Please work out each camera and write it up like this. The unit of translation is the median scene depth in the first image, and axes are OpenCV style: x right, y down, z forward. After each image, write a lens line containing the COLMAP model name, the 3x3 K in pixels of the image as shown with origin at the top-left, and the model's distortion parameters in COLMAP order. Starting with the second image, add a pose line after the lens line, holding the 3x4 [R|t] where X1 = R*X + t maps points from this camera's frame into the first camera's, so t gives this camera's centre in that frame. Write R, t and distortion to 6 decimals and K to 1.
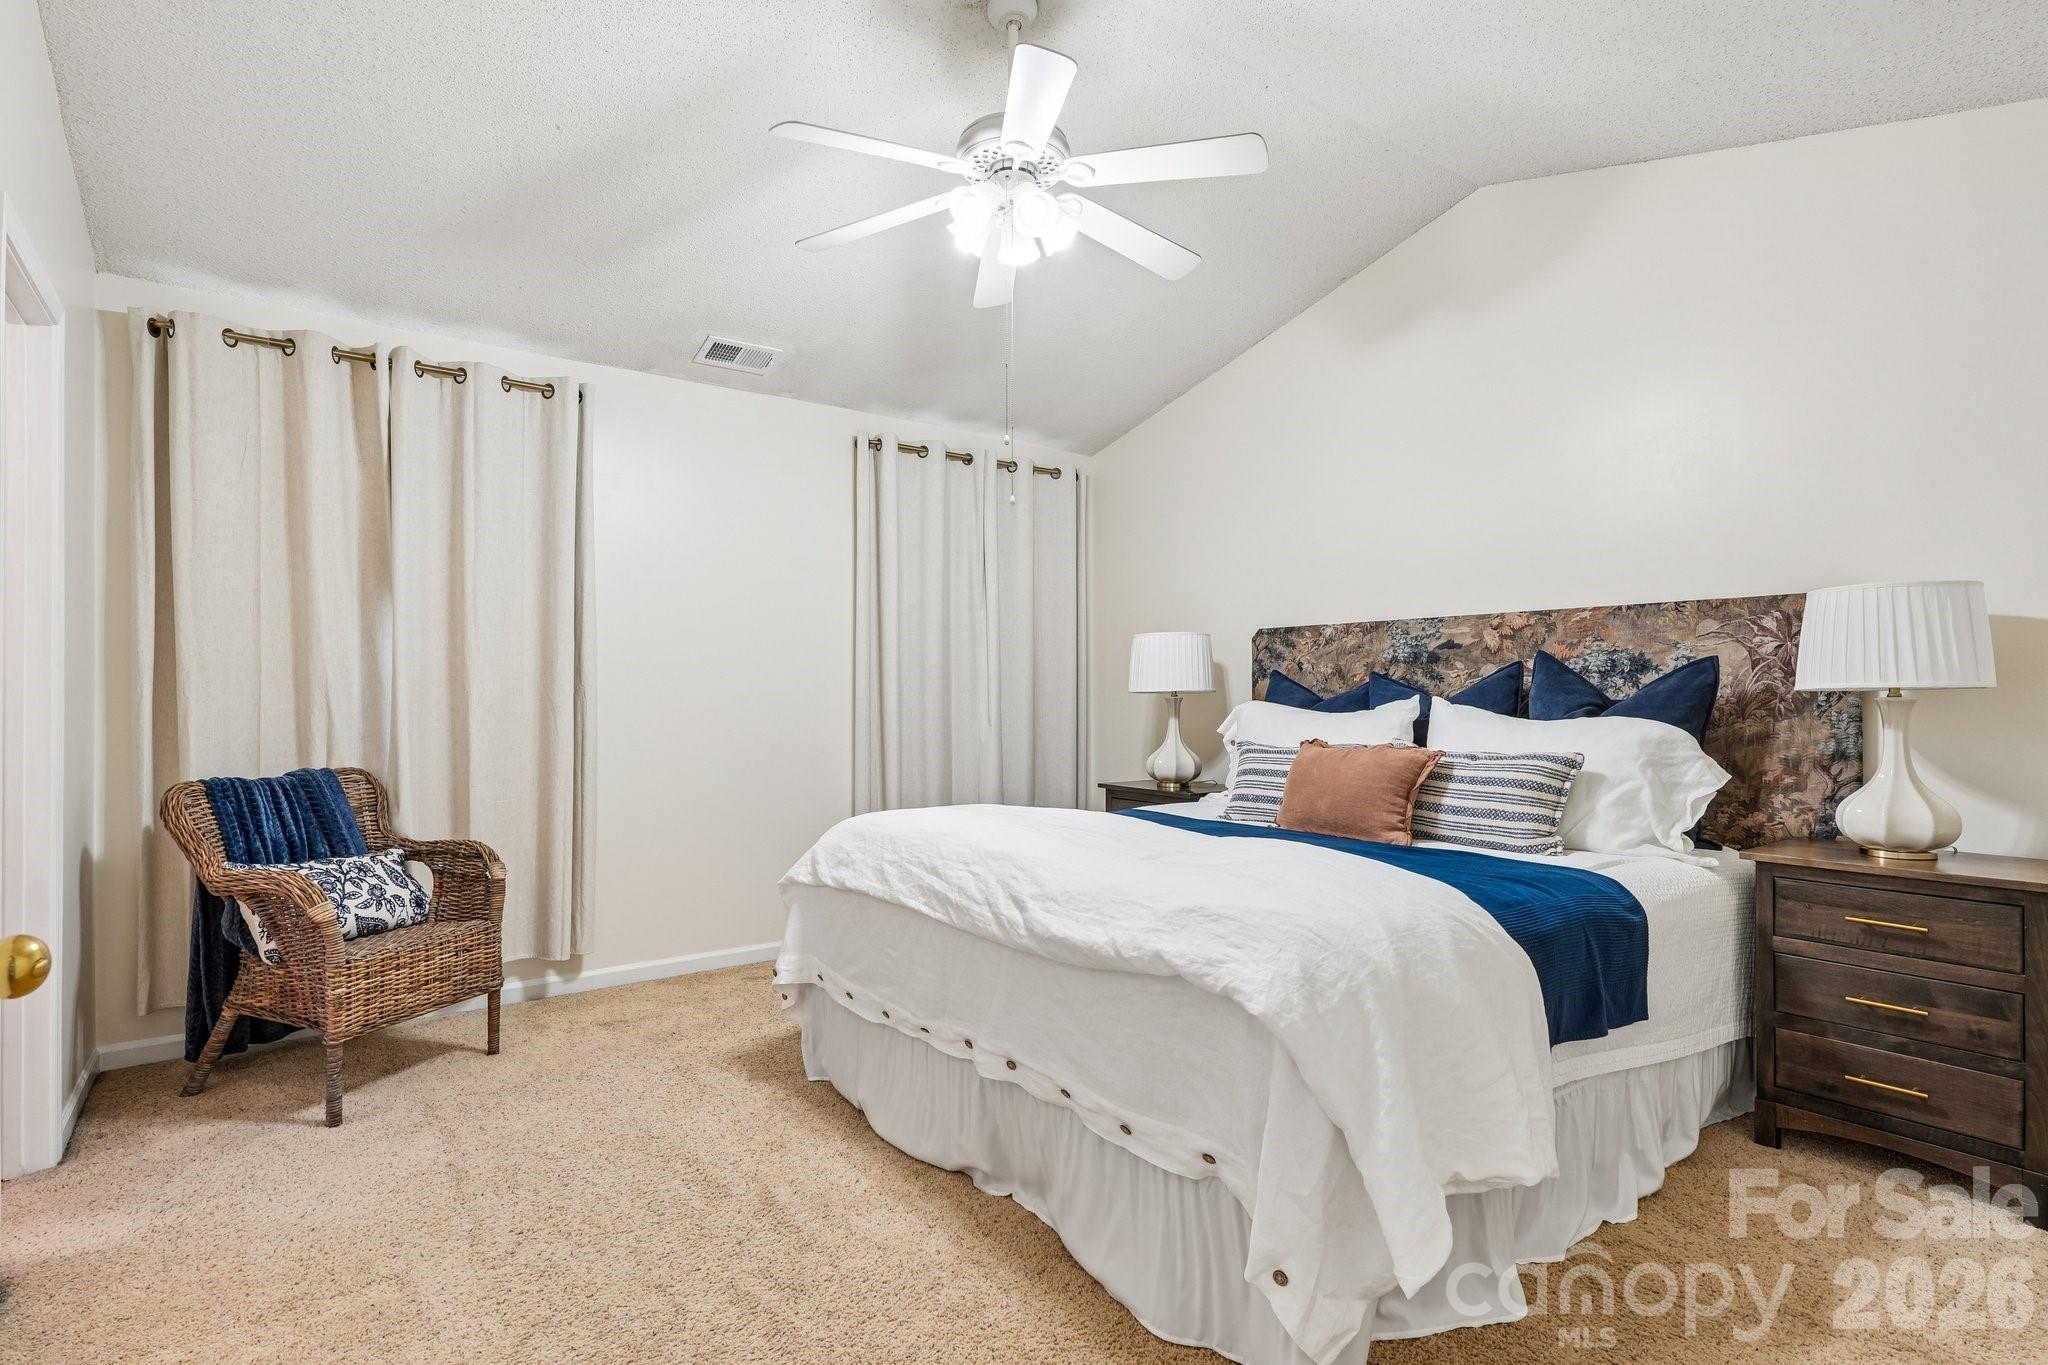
lens RADIAL K [[1025.9, 0, 1097.7], [0, 1025.9, 678.5], [0, 0, 1]] dist [-0.000050, 0.000558]
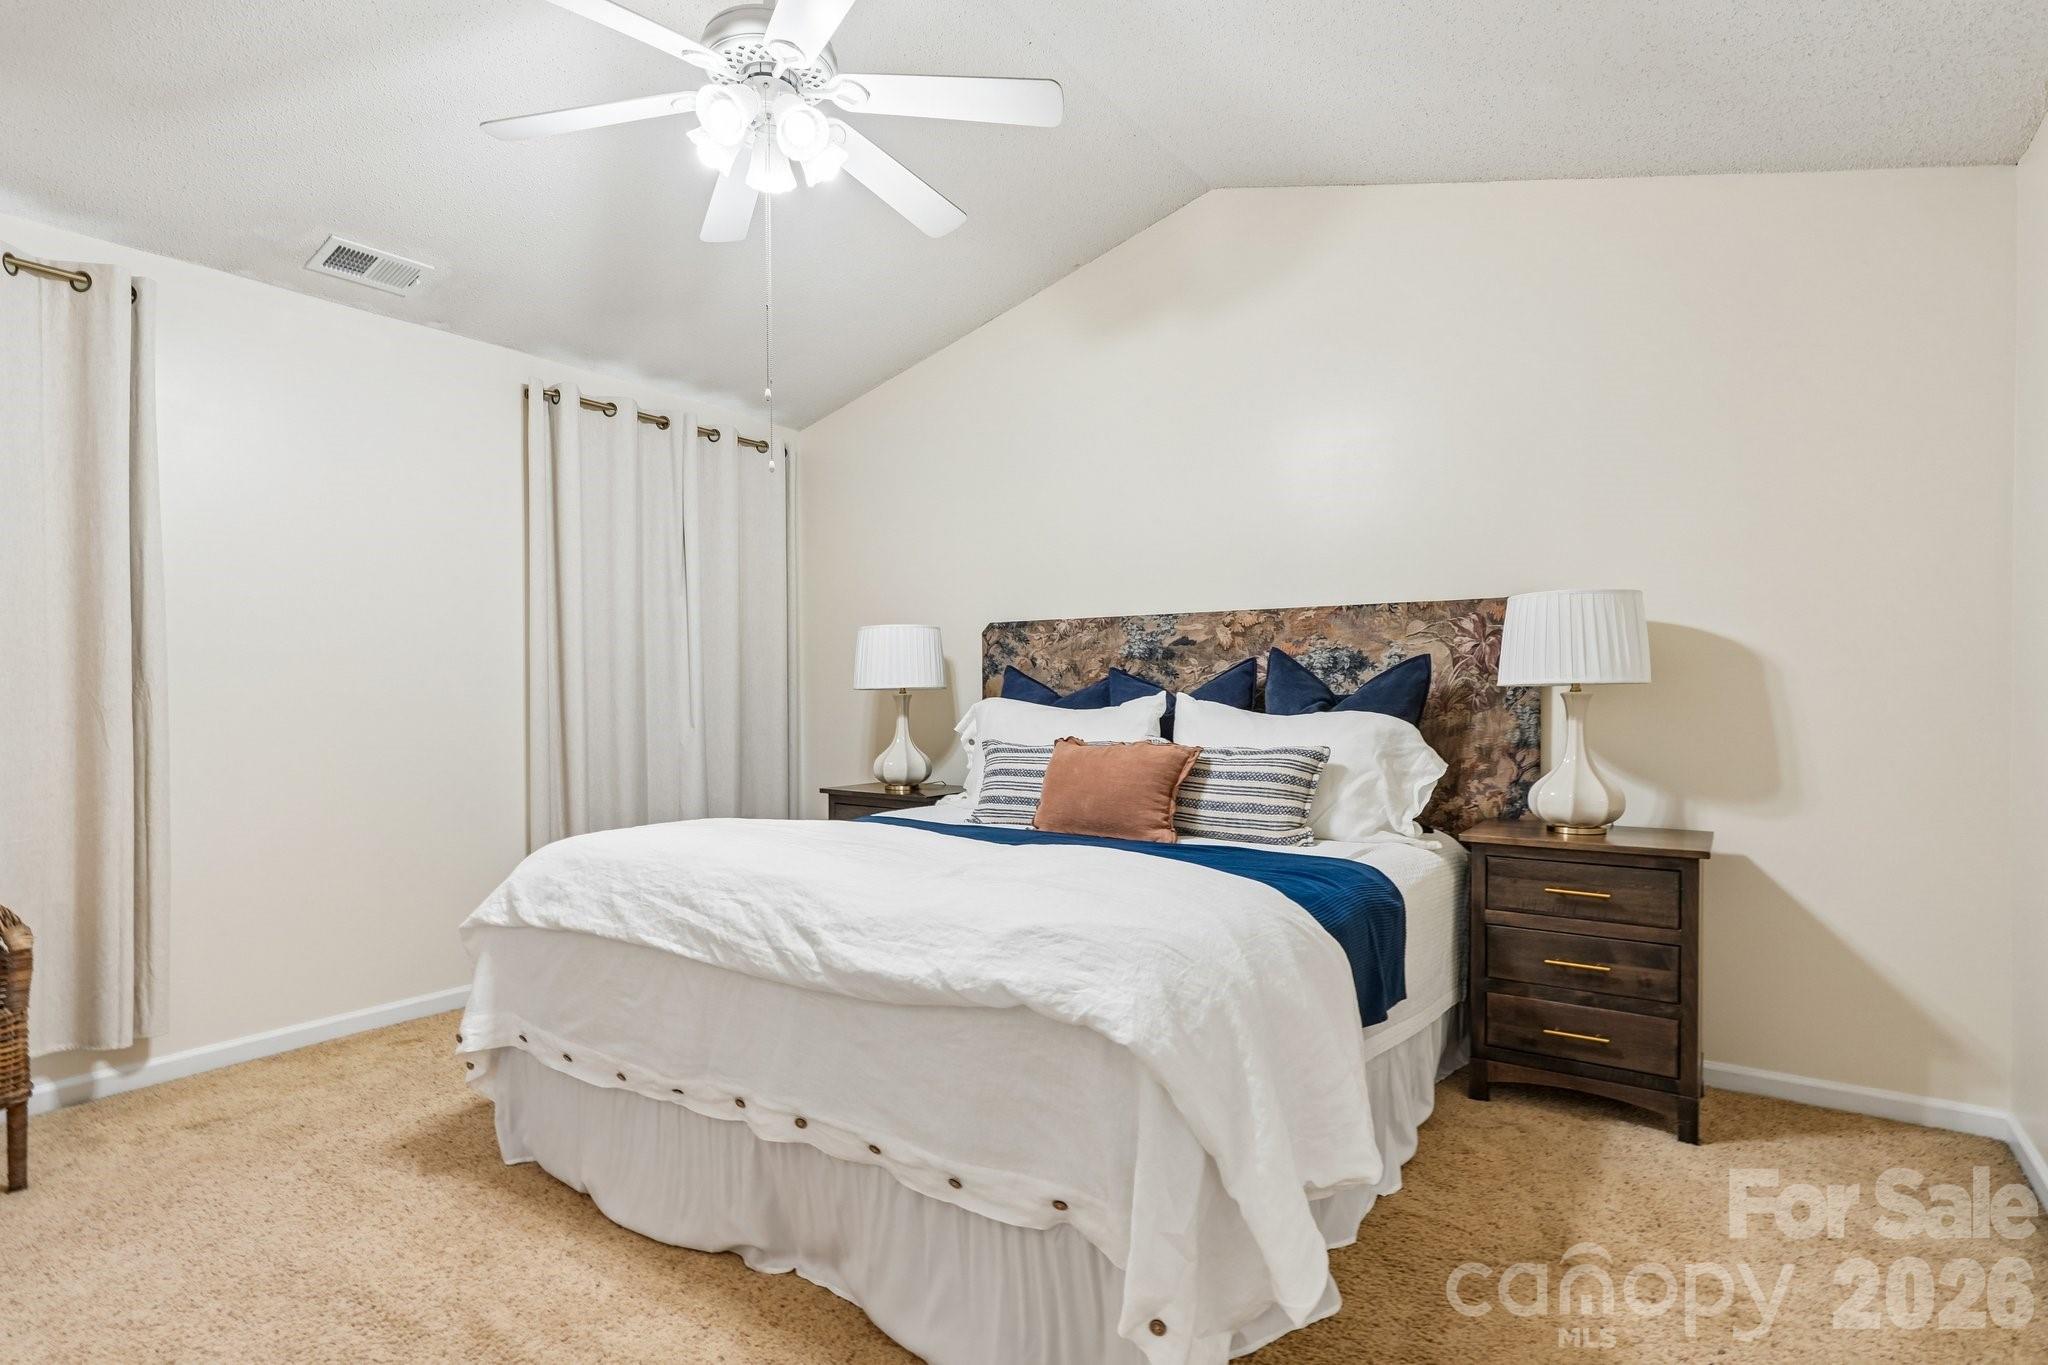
lens RADIAL K [[1025.9, 0, 1066.7], [0, 1025.9, 697.8], [0, 0, 1]] dist [-0.000050, 0.000558]
pose [[0.953865, -0.005070, 0.300193, -0.099255], [-0.001636, 0.999755, 0.022086, 0.000965], [-0.300232, -0.021558, 0.953623, 0.093941]]
